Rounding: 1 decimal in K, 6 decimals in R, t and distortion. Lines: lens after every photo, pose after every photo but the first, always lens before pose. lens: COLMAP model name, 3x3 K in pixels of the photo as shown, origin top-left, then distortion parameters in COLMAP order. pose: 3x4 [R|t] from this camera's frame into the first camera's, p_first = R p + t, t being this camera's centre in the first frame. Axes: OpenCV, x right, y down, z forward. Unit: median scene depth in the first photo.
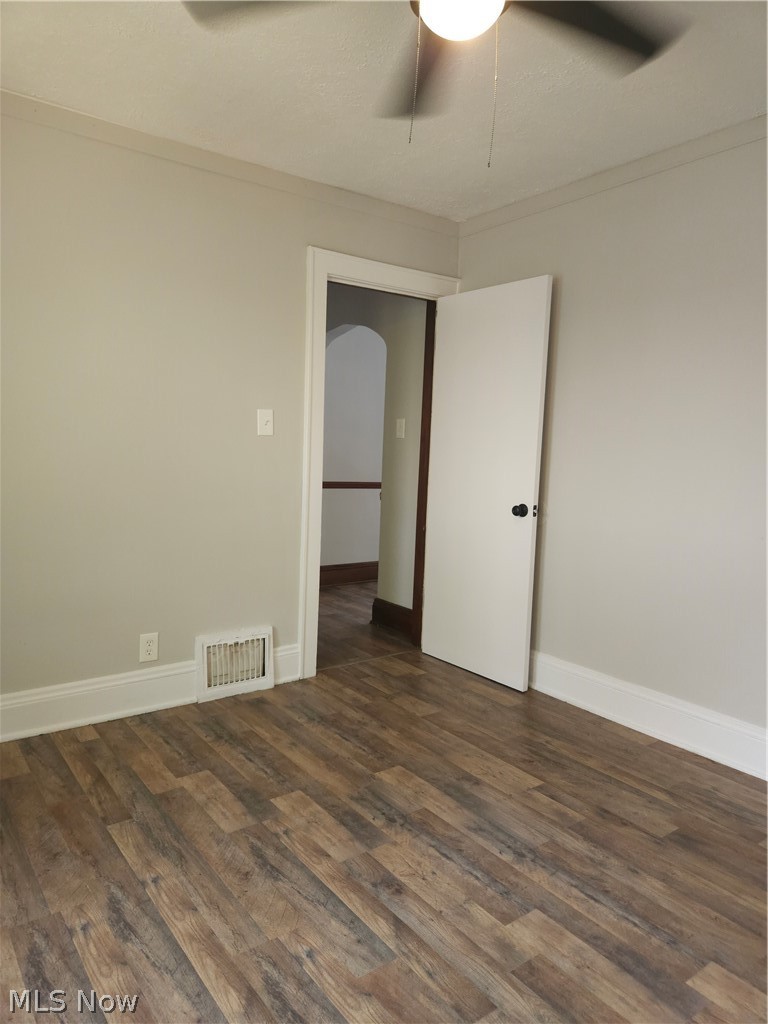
lens RADIAL K [[690.9, 0, 385.0], [0, 690.9, 513.0], [0, 0, 1]] dist [0.037623, -0.000325]
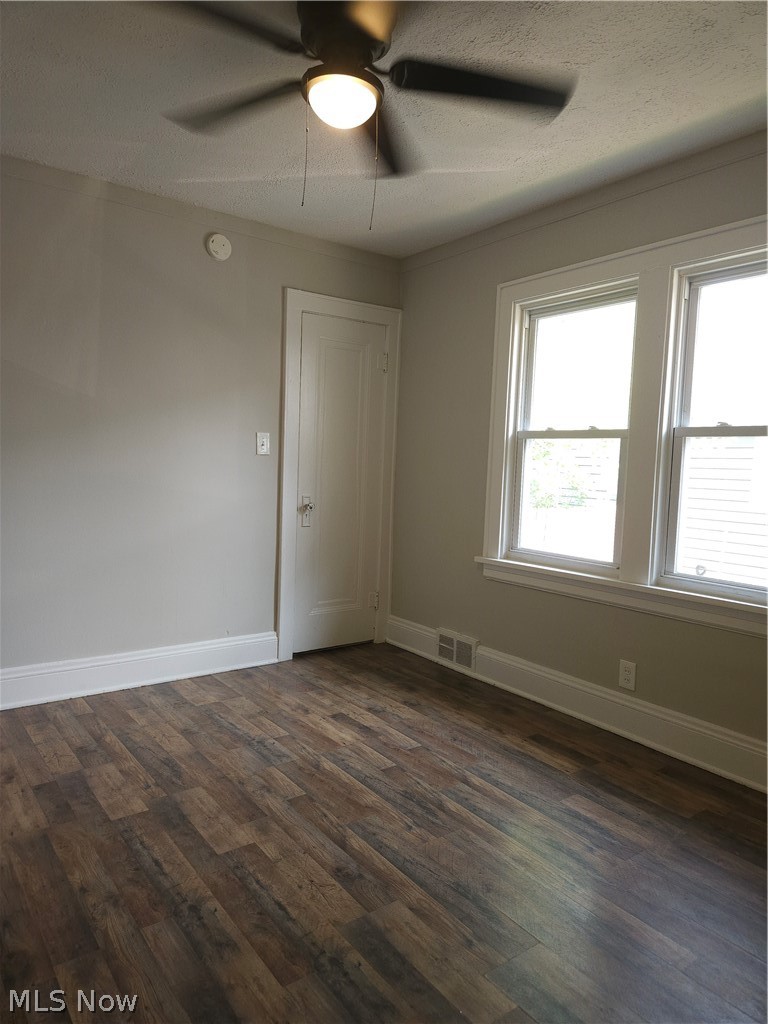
lens RADIAL K [[690.9, 0, 381.6], [0, 690.9, 509.5], [0, 0, 1]] dist [0.037623, -0.000325]
pose [[-0.997682, -0.068023, -0.001837, -0.006076], [-0.067324, 0.982777, 0.172098, -0.180532], [-0.009901, 0.171823, -0.985078, 1.888724]]
